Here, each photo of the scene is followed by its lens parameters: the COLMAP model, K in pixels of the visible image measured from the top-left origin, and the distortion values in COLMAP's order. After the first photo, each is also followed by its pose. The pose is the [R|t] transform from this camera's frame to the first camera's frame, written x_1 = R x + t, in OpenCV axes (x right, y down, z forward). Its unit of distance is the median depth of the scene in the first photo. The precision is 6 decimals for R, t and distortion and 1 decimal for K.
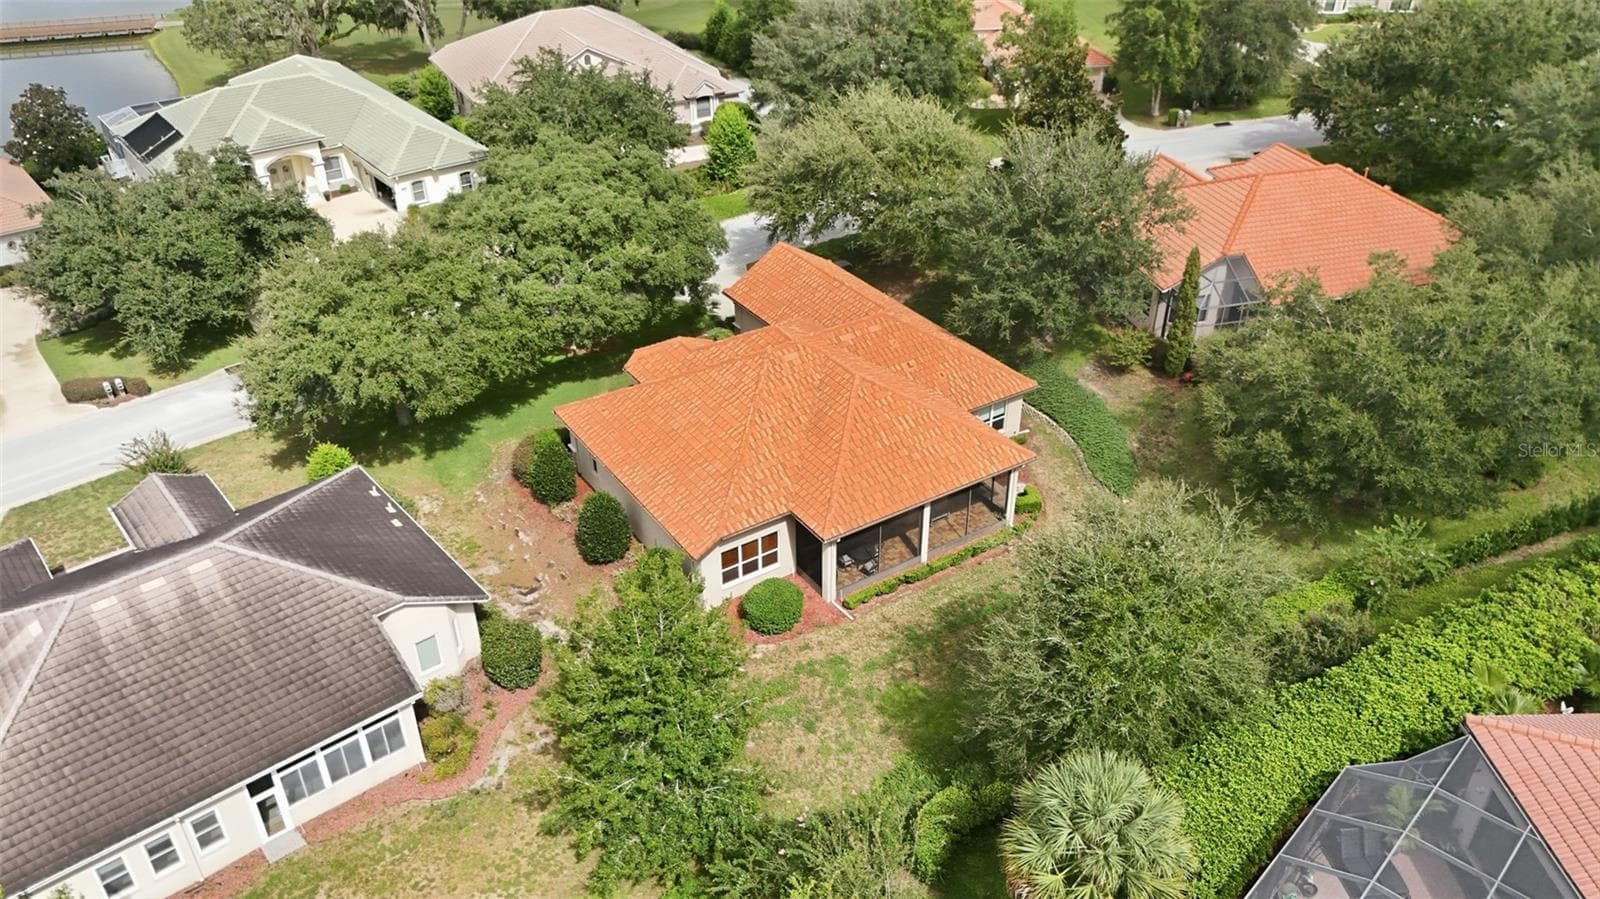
lens RADIAL K [[1184.0, 0, 800.0], [0, 1184.0, 449.5], [0, 0, 1]] dist [0.063719, -0.066896]
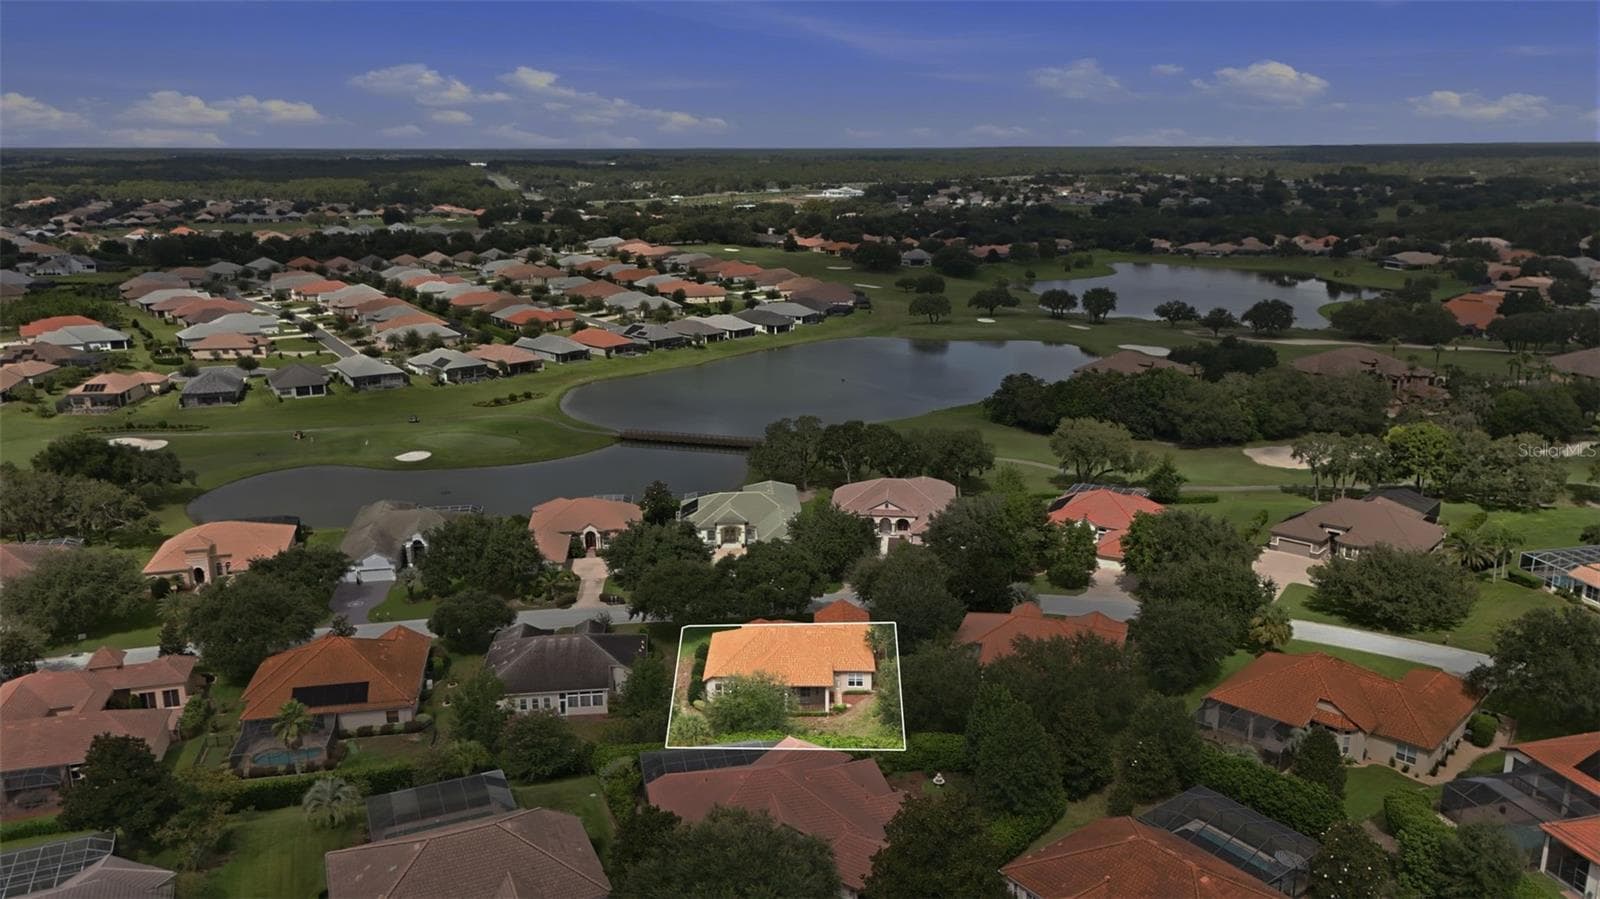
lens RADIAL K [[1184.0, 0, 800.0], [0, 1184.0, 449.5], [0, 0, 1]] dist [0.063719, -0.066896]
pose [[0.827908, 0.142280, -0.542518, 1.882625], [-0.302735, 0.927642, -0.218705, 0.150693], [0.472145, 0.345307, 0.811075, -1.735054]]
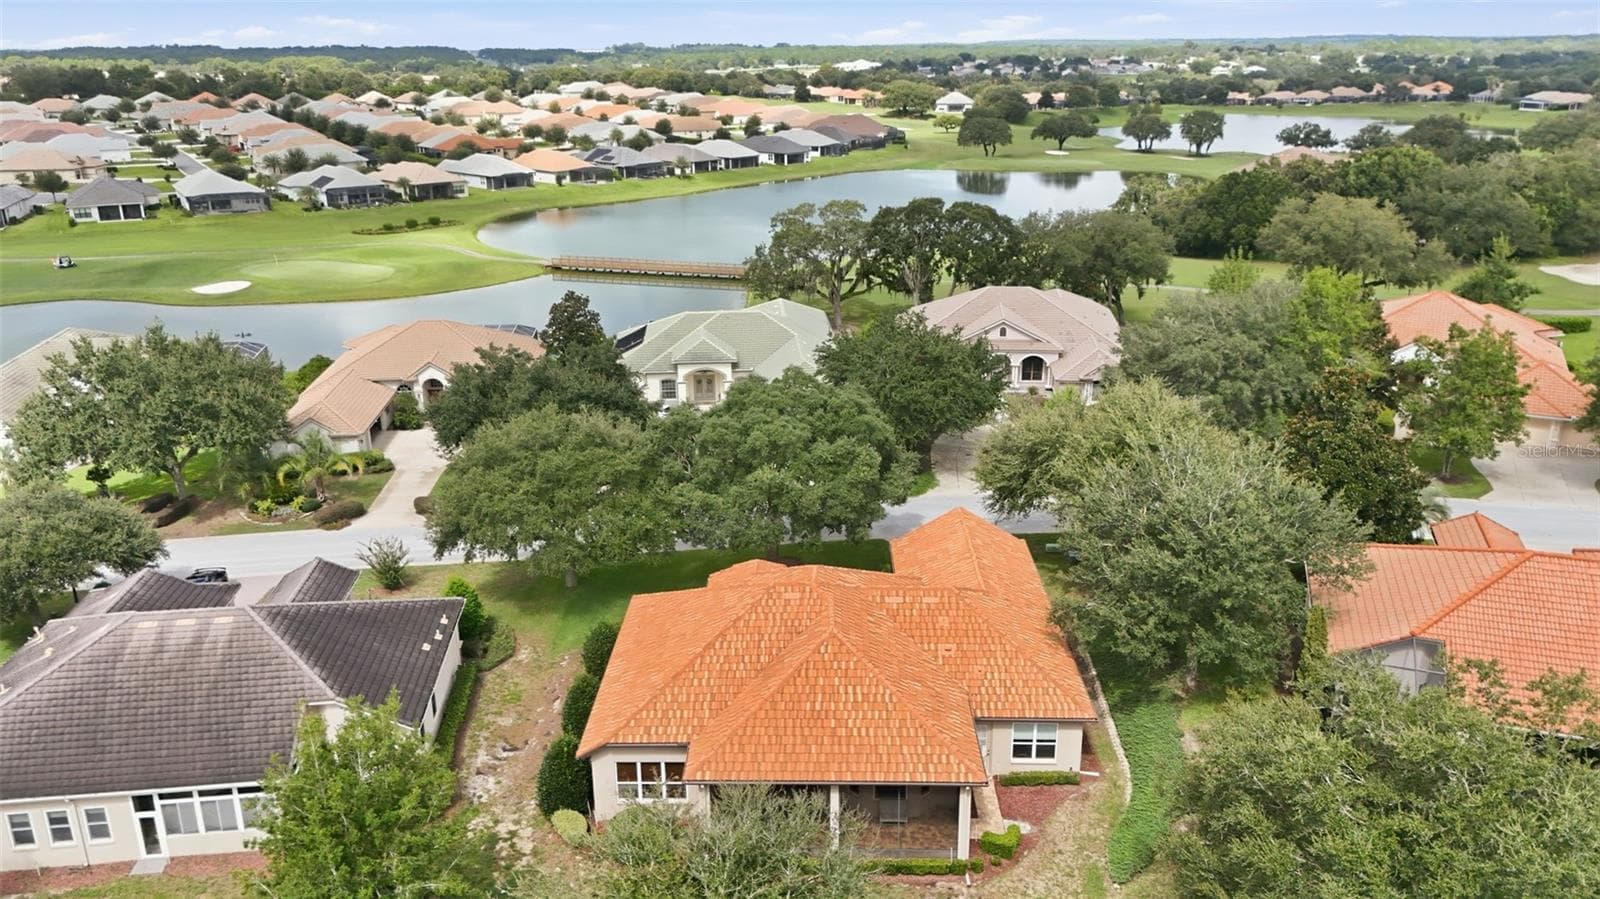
lens RADIAL K [[1184.0, 0, 800.0], [0, 1184.0, 449.5], [0, 0, 1]] dist [0.063719, -0.066896]
pose [[0.824165, 0.180575, -0.536792, 0.613793], [-0.301612, 0.942164, -0.146139, -0.064849], [0.479357, 0.282346, 0.830962, 0.220763]]
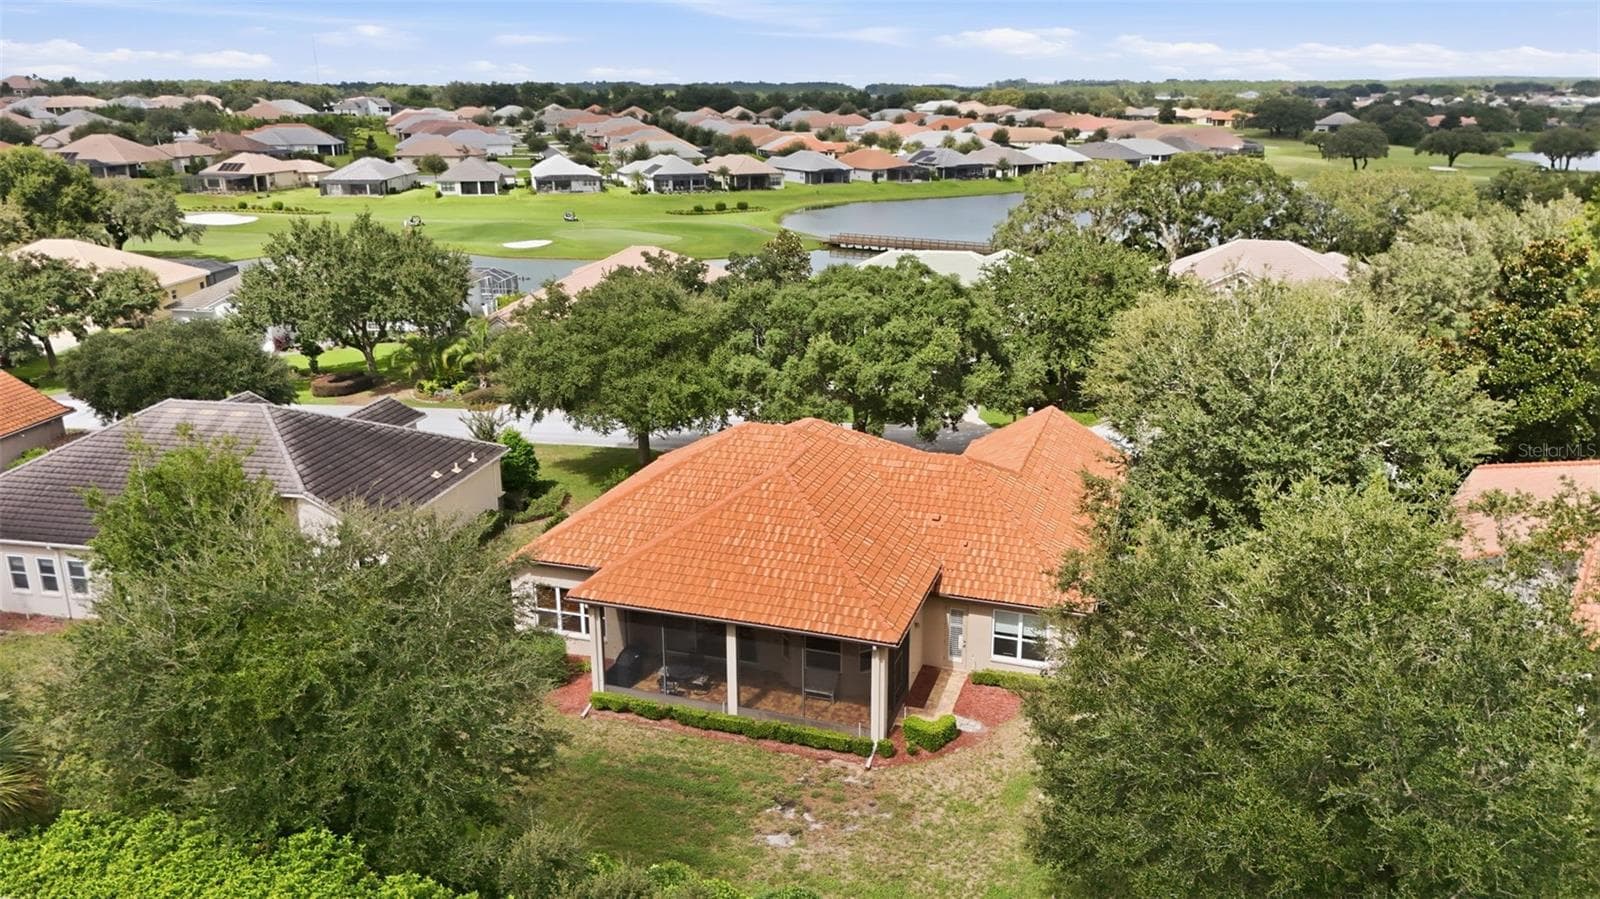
lens RADIAL K [[1184.0, 0, 800.0], [0, 1184.0, 449.5], [0, 0, 1]] dist [0.063719, -0.066896]
pose [[0.613866, 0.231968, -0.754559, 0.807829], [-0.424592, 0.902837, -0.067871, -0.030521], [0.665500, 0.362044, 0.652713, 0.600896]]
